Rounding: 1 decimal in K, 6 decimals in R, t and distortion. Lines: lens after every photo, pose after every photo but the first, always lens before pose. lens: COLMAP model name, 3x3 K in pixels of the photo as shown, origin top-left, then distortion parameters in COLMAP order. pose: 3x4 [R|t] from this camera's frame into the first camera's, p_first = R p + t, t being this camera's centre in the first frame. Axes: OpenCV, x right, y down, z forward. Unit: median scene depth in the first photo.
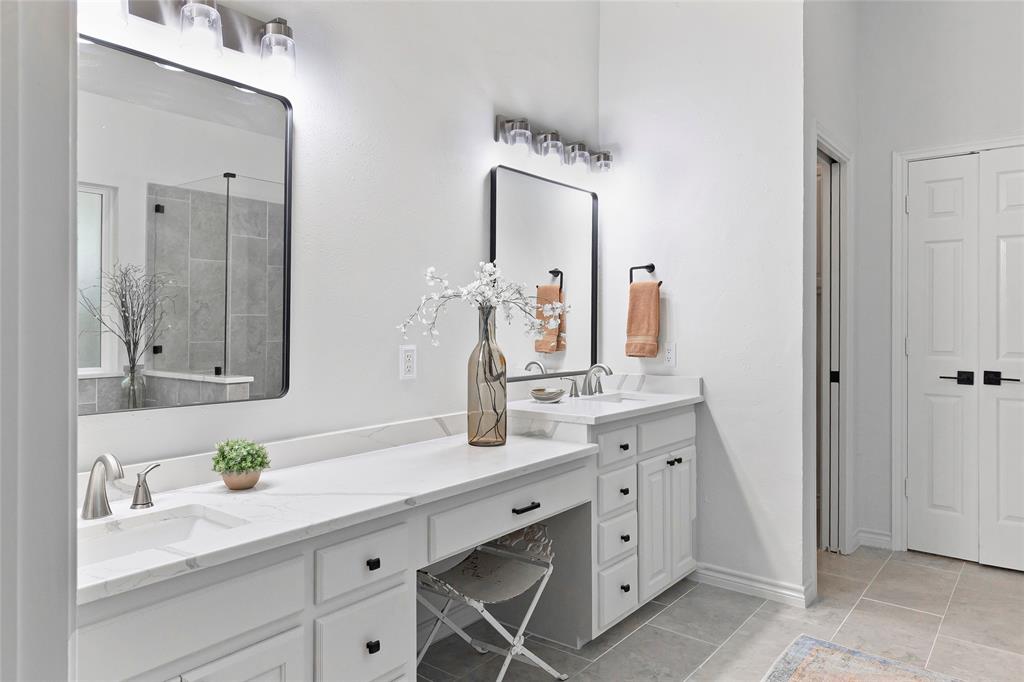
lens RADIAL K [[671.3, 0, 514.4], [0, 671.3, 322.4], [0, 0, 1]] dist [0.000157, 0.000206]
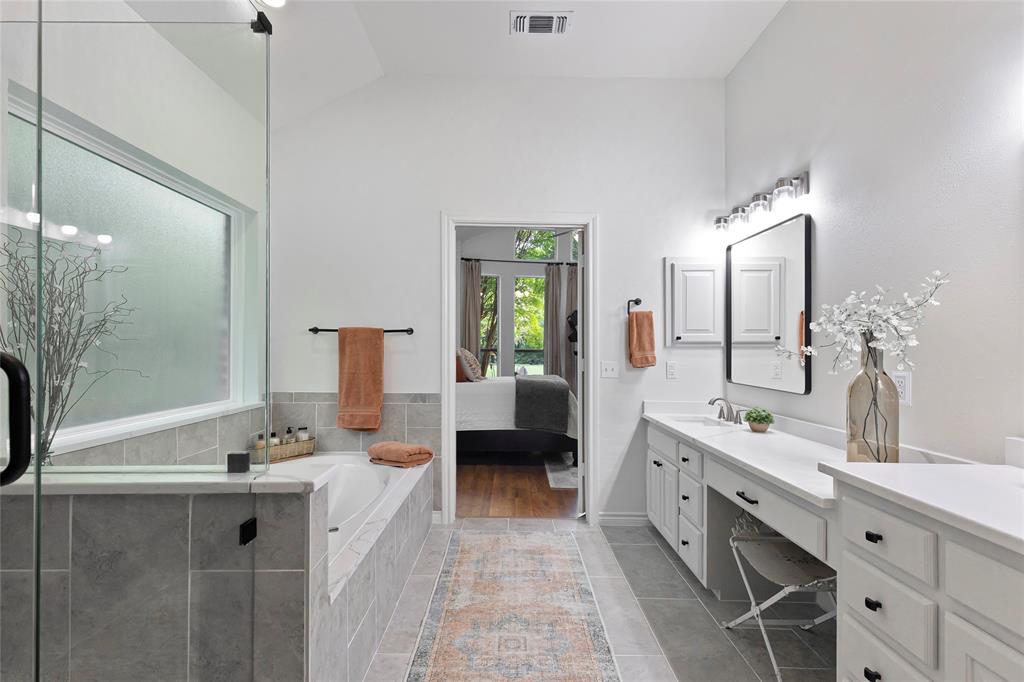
lens RADIAL K [[464.7, 0, 512.0], [0, 464.7, 341.0], [0, 0, 1]] dist [0.001835, 0.000124]
pose [[-0.780038, -0.011776, -0.625621, 0.727324], [-0.003784, 0.999893, -0.014102, -0.000282], [0.625721, -0.008632, -0.779999, 1.117881]]
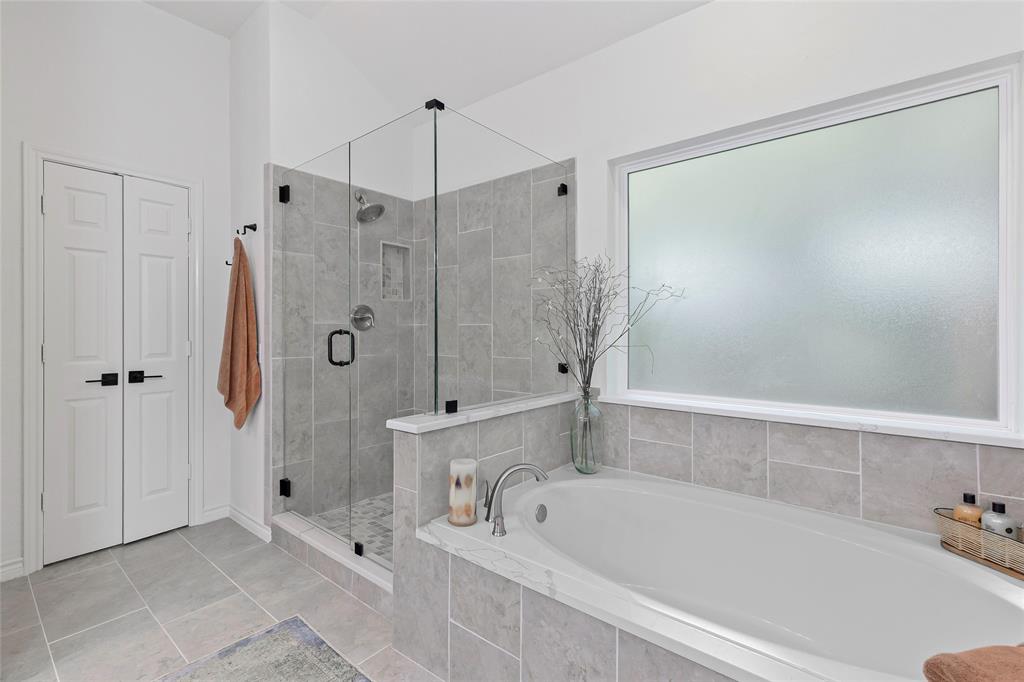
lens RADIAL K [[456.3, 0, 508.7], [0, 456.3, 331.4], [0, 0, 1]] dist [0.001863, -0.000036]
pose [[0.015407, -0.006447, 0.999861, -0.071780], [0.002230, 0.999977, 0.006414, 0.001972], [-0.999879, 0.002131, 0.015421, 0.440526]]
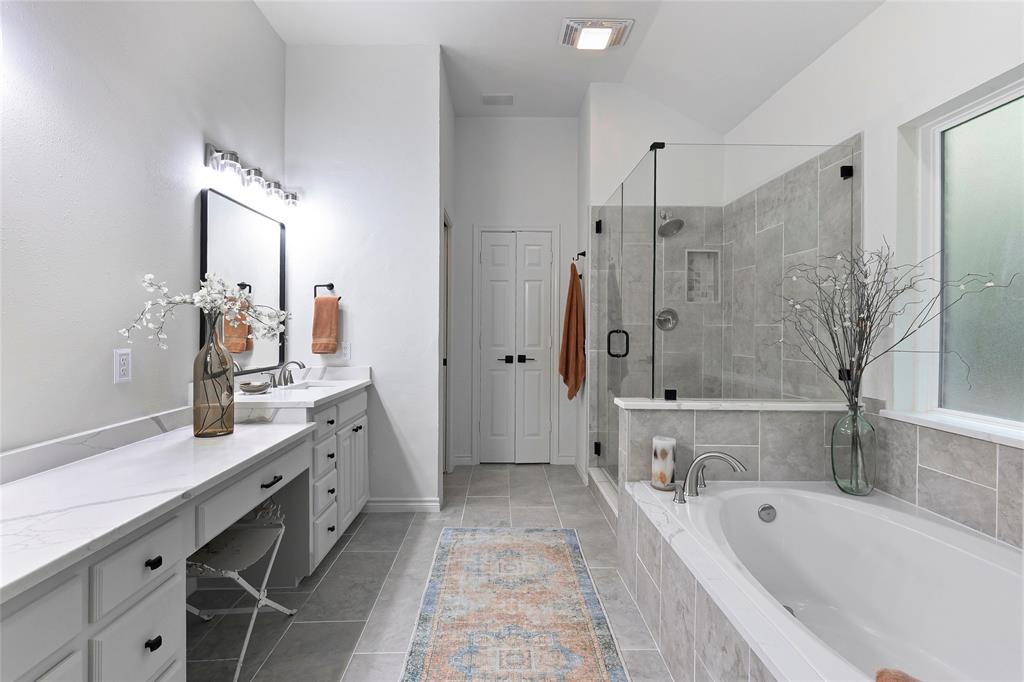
lens RADIAL K [[472.8, 0, 513.8], [0, 472.8, 332.9], [0, 0, 1]] dist [0.000051, 0.000008]
pose [[0.764797, -0.004688, 0.644254, -0.148282], [-0.002104, 0.999950, 0.009774, 0.000973], [-0.644267, -0.008830, 0.764749, 0.059295]]
